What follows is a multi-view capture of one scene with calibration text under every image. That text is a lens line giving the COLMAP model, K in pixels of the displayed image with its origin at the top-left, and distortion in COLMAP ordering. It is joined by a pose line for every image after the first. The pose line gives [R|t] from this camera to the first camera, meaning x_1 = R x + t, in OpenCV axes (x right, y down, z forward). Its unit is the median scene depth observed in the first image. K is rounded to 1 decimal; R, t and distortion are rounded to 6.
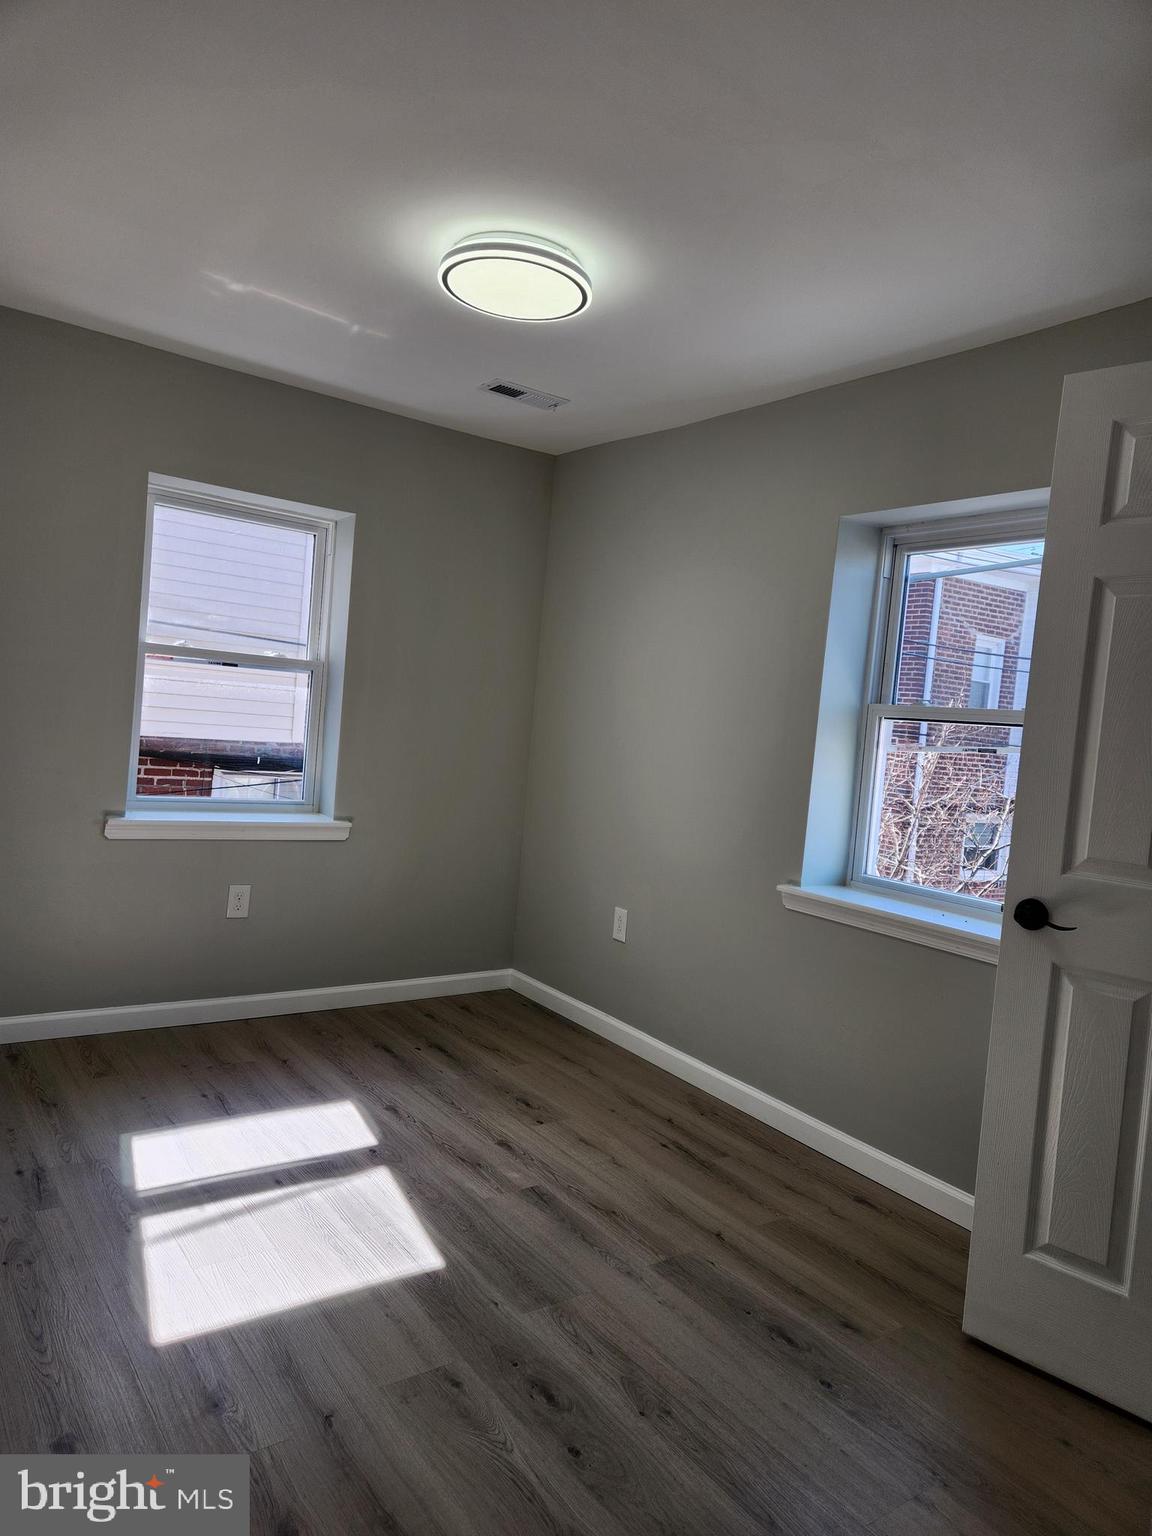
lens RADIAL K [[1020.3, 0, 576.5], [0, 1020.3, 770.1], [0, 0, 1]] dist [0.082294, -0.070578]
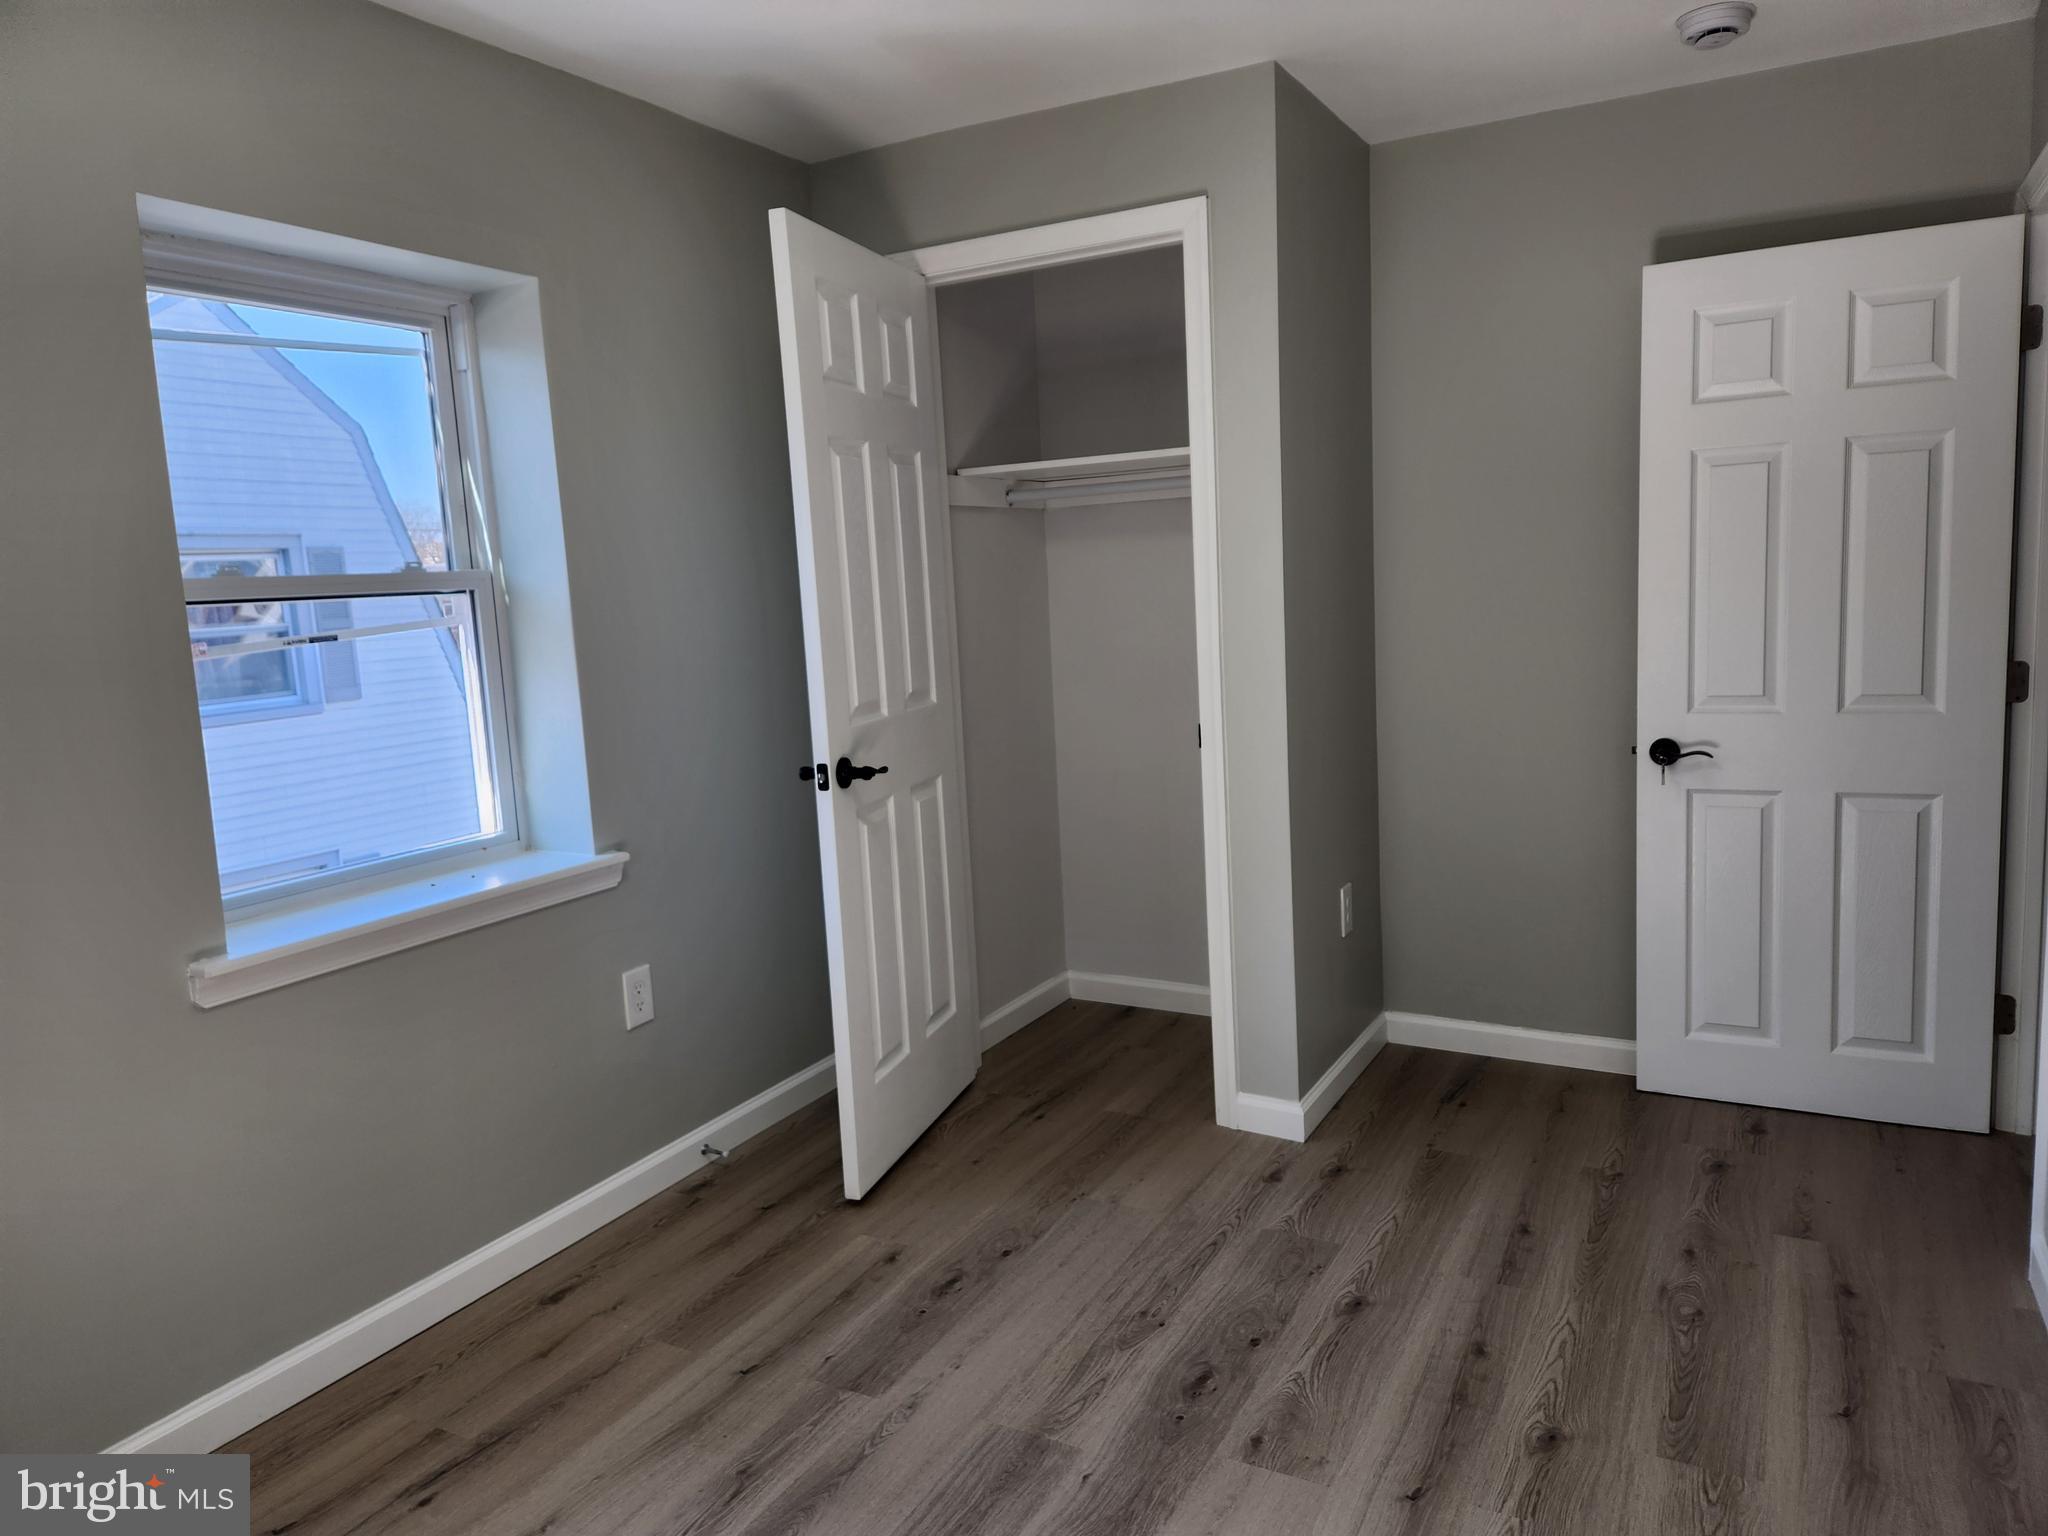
lens RADIAL K [[1360.4, 0, 1025.2], [0, 1360.4, 761.2], [0, 0, 1]] dist [0.082294, -0.070578]
pose [[-0.429918, -0.187394, 0.883207, -0.788615], [0.056400, 0.970739, 0.233420, -0.169814], [-0.901104, 0.150164, -0.406770, 1.340976]]
